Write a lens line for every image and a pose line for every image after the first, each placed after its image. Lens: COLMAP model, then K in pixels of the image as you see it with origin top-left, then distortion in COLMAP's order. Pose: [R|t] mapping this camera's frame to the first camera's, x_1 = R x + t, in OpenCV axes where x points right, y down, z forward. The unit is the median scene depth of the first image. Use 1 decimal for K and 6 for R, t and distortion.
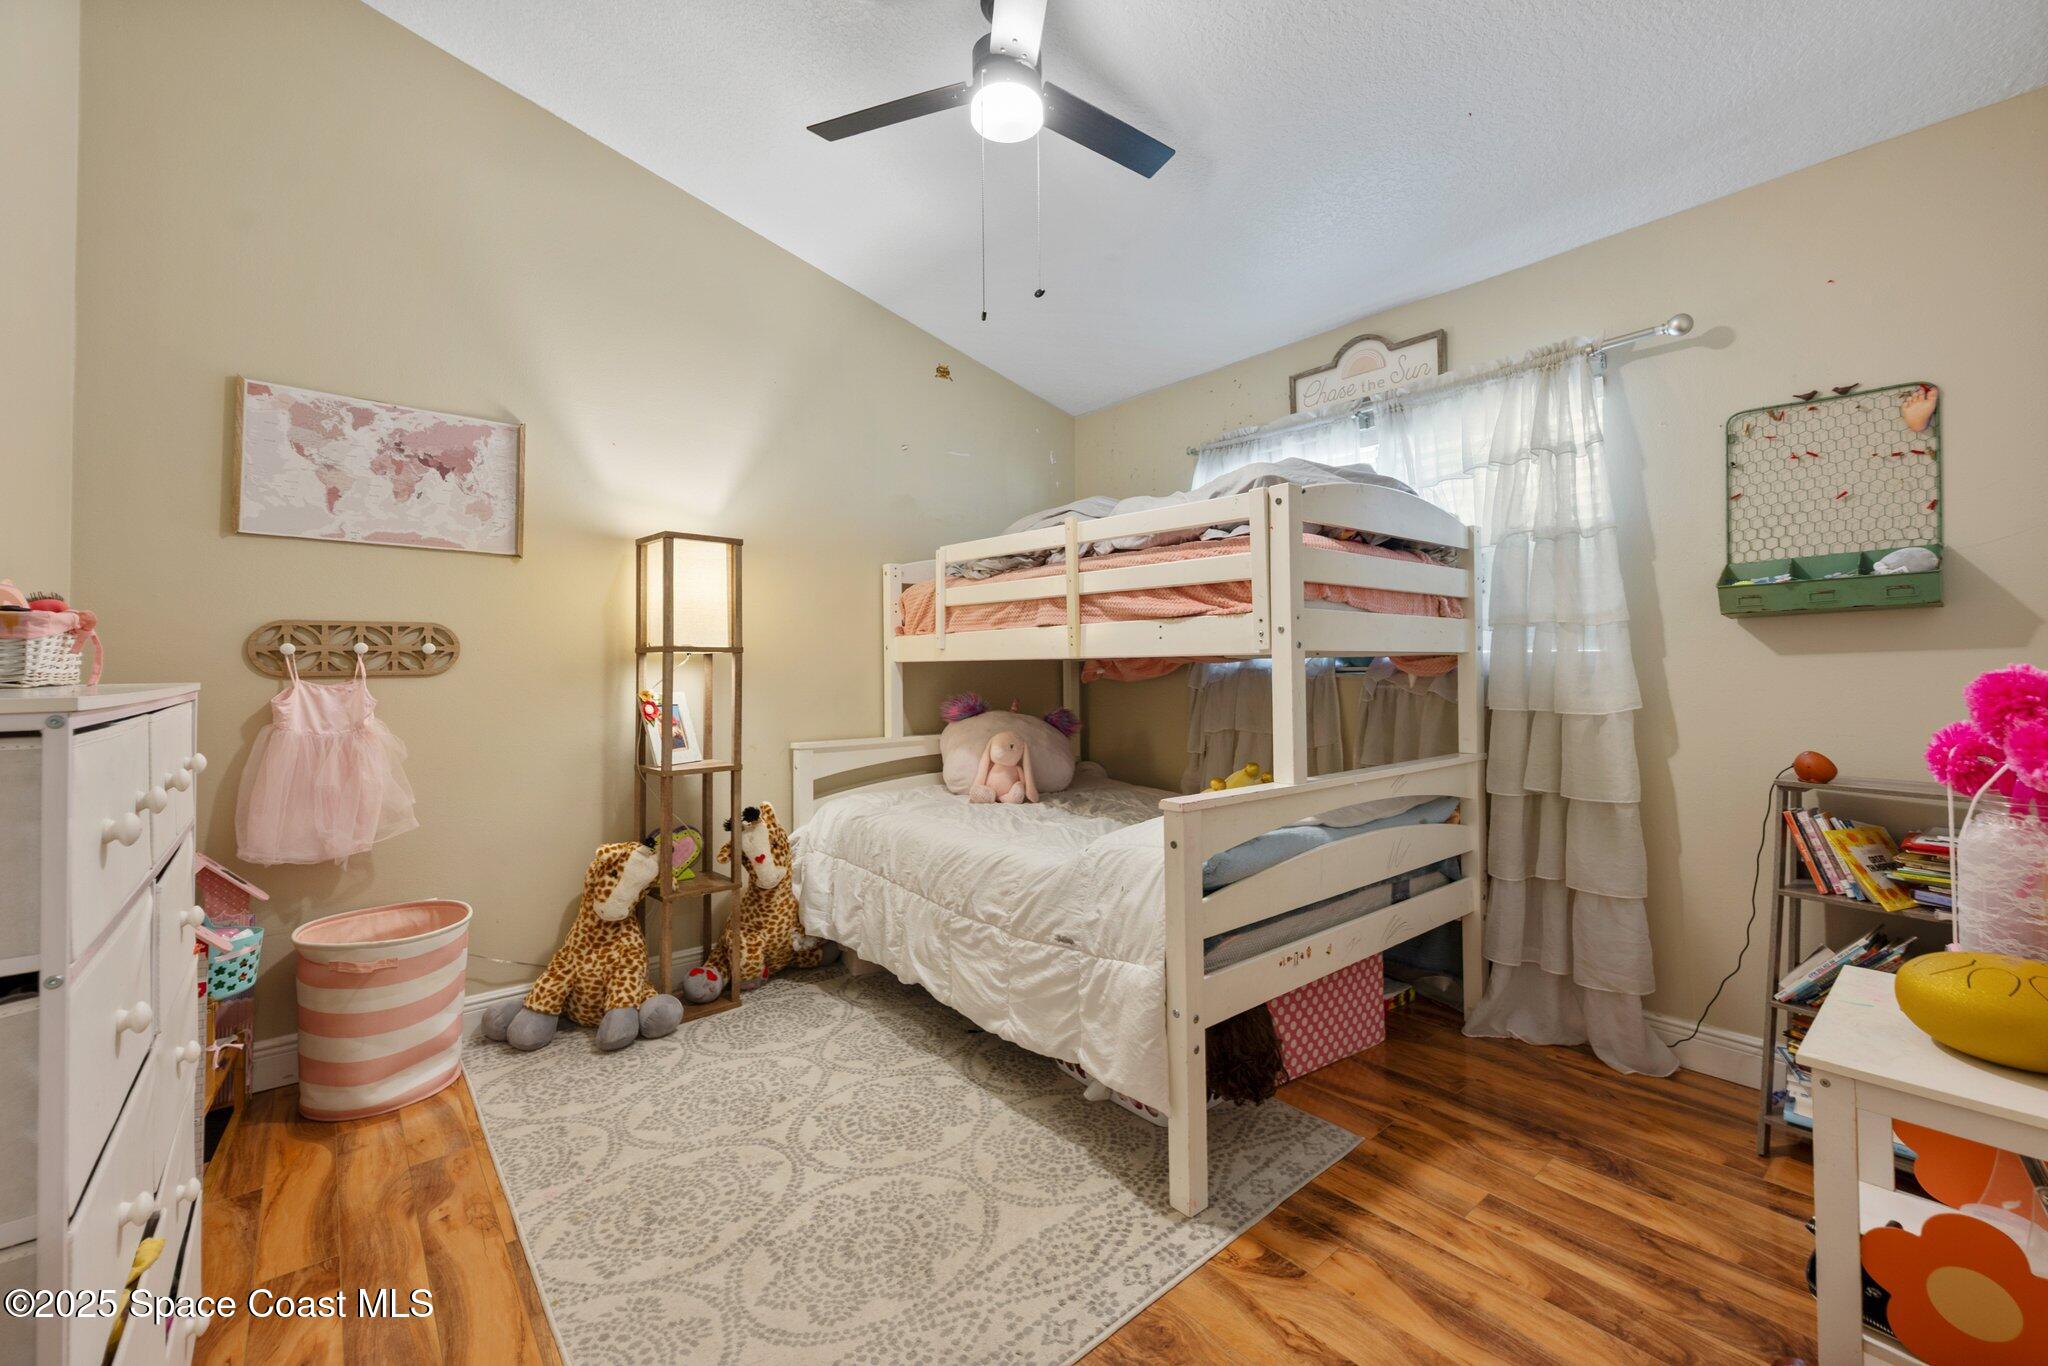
lens RADIAL K [[819.5, 0, 1035.2], [0, 819.5, 679.6], [0, 0, 1]] dist [0.000109, 0.000264]
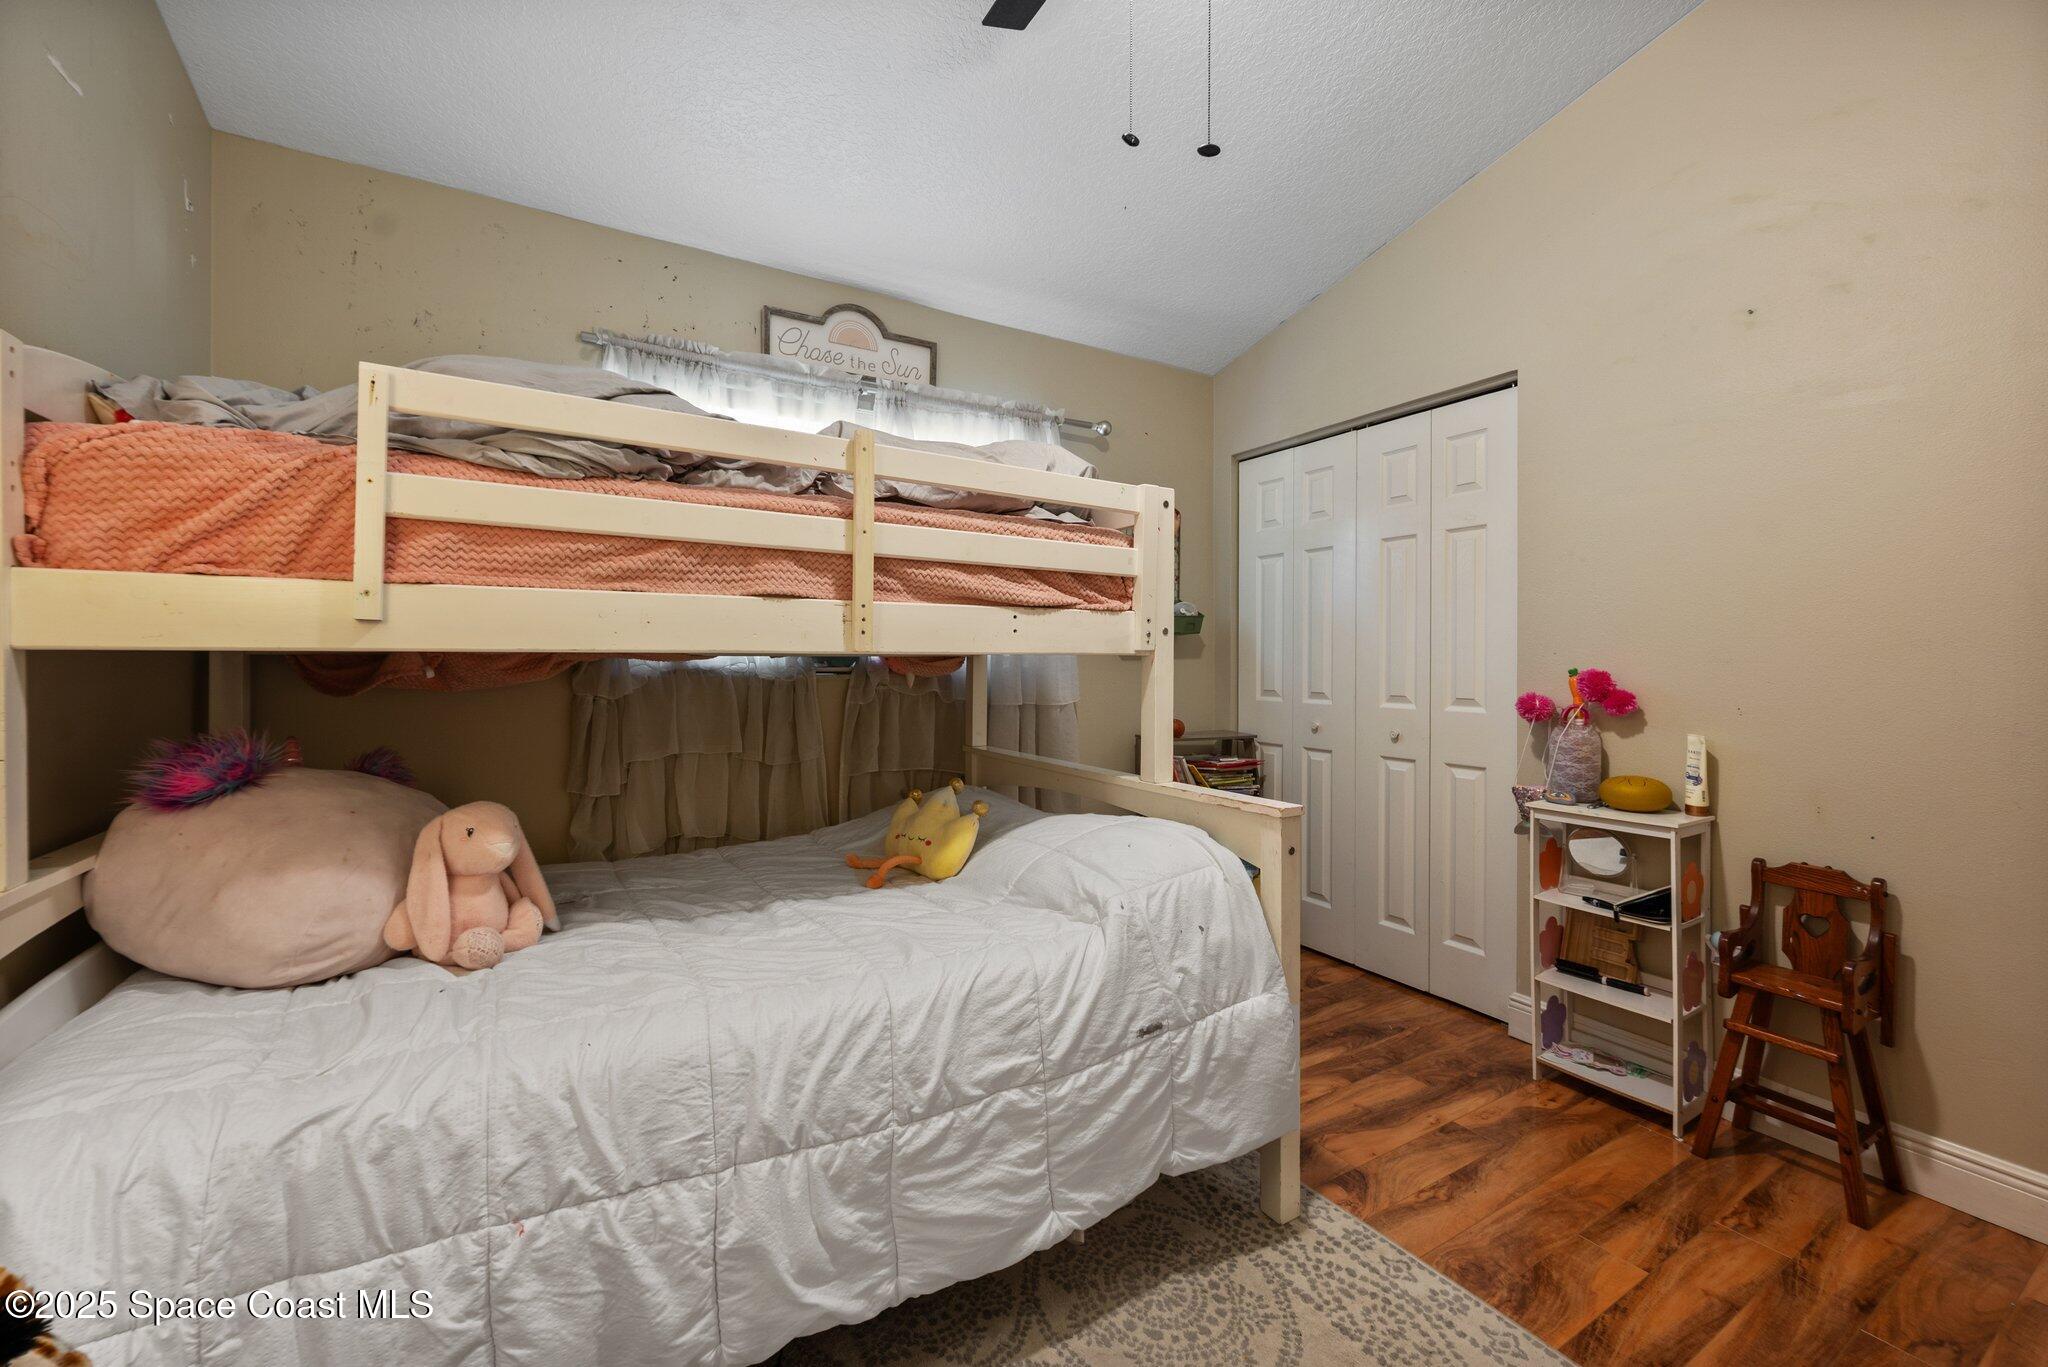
lens RADIAL K [[832.6, 0, 1026.5], [0, 832.6, 684.7], [0, 0, 1]] dist [-0.000375, 0.000003]
pose [[0.163409, -0.018181, 0.986391, -0.616408], [0.012265, 0.999790, 0.016396, -0.011895], [-0.986482, 0.009419, 0.163598, 0.827432]]
